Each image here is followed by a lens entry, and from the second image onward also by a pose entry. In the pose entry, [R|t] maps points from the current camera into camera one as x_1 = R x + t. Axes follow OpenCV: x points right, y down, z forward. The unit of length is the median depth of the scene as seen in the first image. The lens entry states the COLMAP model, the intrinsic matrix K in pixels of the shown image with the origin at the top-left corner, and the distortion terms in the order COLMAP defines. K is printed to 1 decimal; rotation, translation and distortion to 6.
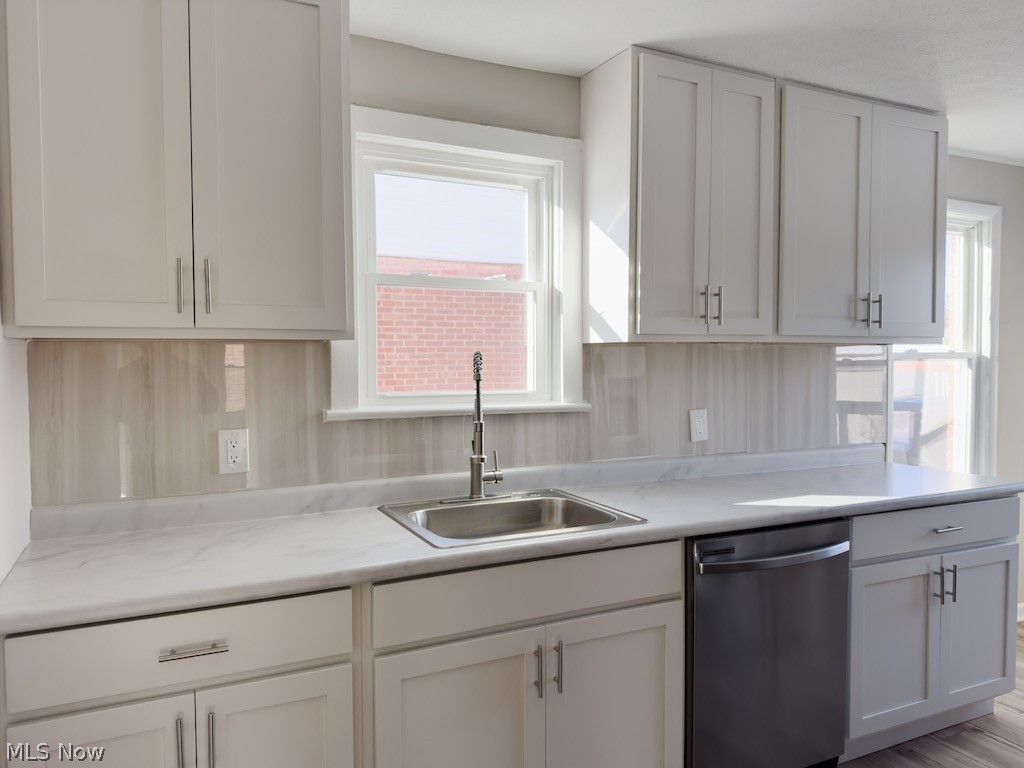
lens RADIAL K [[723.3, 0, 512.0], [0, 723.3, 384.0], [0, 0, 1]] dist [0.075006, -0.053923]
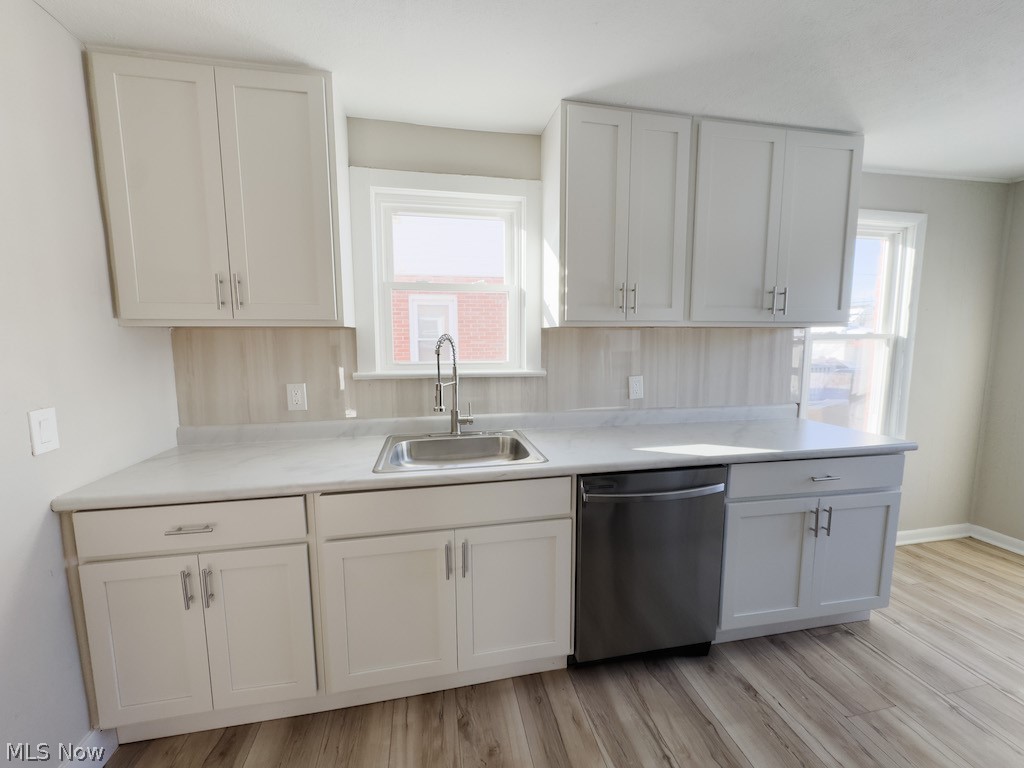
lens RADIAL K [[406.1, 0, 511.1], [0, 406.1, 381.9], [0, 0, 1]] dist [0.010311, -0.000132]
pose [[0.966379, 0.026918, -0.255708, 0.252974], [-0.008996, 0.997436, 0.071002, -0.007422], [0.256964, -0.066314, 0.964143, 0.217313]]
